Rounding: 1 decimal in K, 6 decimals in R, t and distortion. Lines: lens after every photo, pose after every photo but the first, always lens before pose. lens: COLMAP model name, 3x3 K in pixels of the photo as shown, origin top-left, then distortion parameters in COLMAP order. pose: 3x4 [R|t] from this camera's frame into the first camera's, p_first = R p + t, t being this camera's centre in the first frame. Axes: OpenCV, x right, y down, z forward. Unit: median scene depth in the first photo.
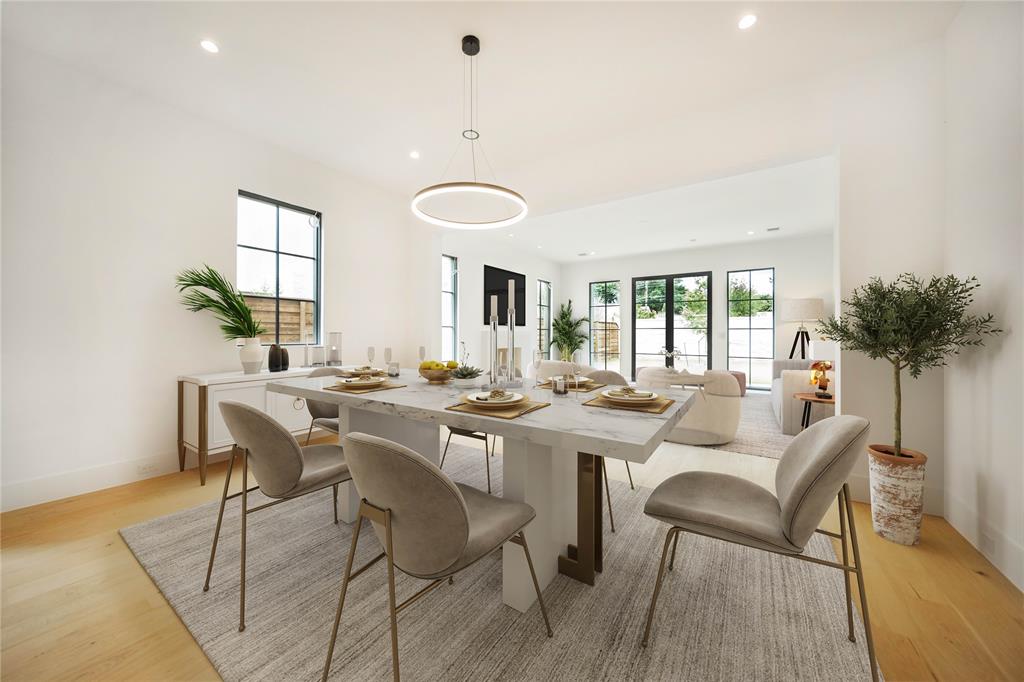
lens RADIAL K [[359.3, 0, 510.4], [0, 359.3, 336.8], [0, 0, 1]] dist [0.000159, -0.000023]
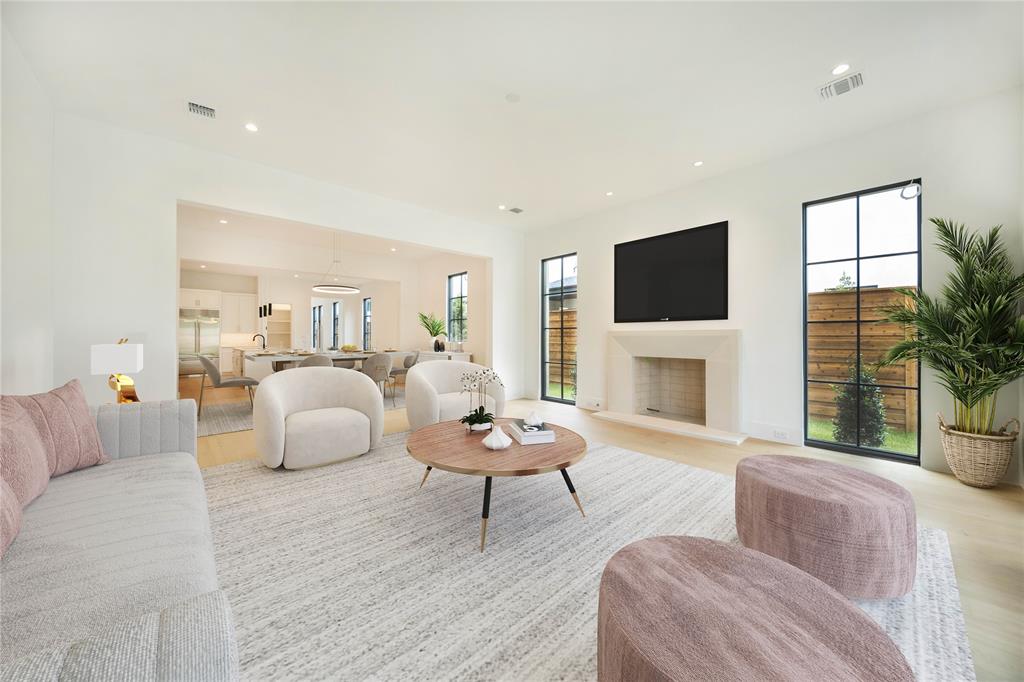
lens RADIAL K [[359.3, 0, 510.4], [0, 359.3, 336.8], [0, 0, 1]] dist [0.000159, -0.000023]
pose [[-0.248858, 0.000216, -0.968540, 0.549797], [-0.006140, 0.999980, 0.001800, -0.002678], [0.968521, 0.006395, -0.248851, 0.729501]]
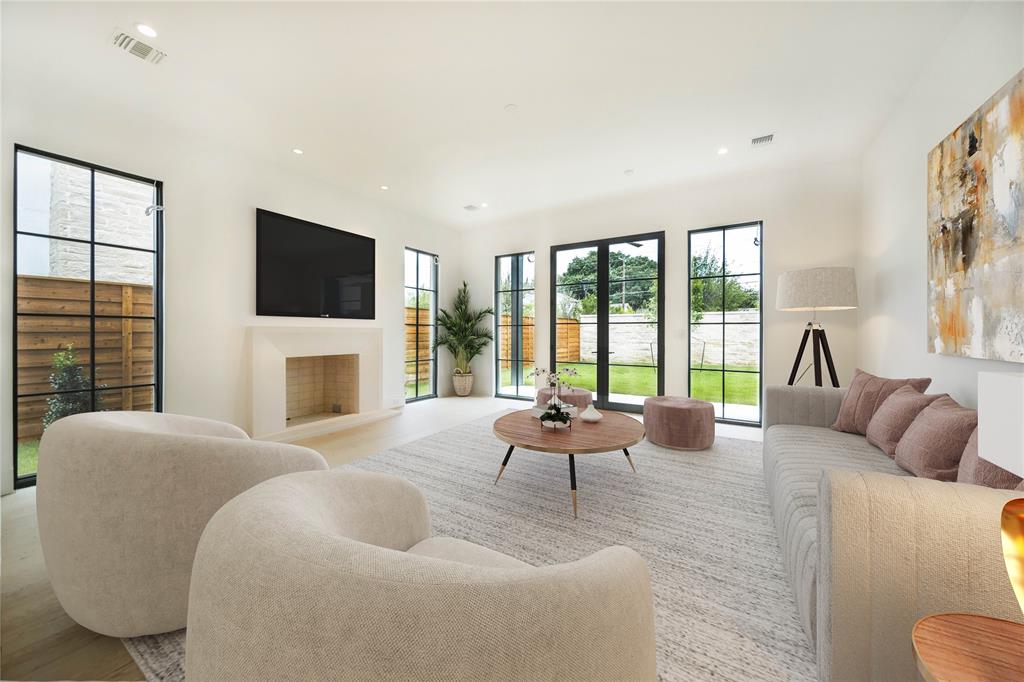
lens RADIAL K [[361.0, 0, 510.5], [0, 361.0, 333.3], [0, 0, 1]] dist [-0.011245, 0.000020]
pose [[0.999174, 0.000896, 0.040629, 0.222584], [-0.000670, 0.999984, -0.005577, -0.002026], [-0.040633, 0.005545, 0.999159, 0.322006]]
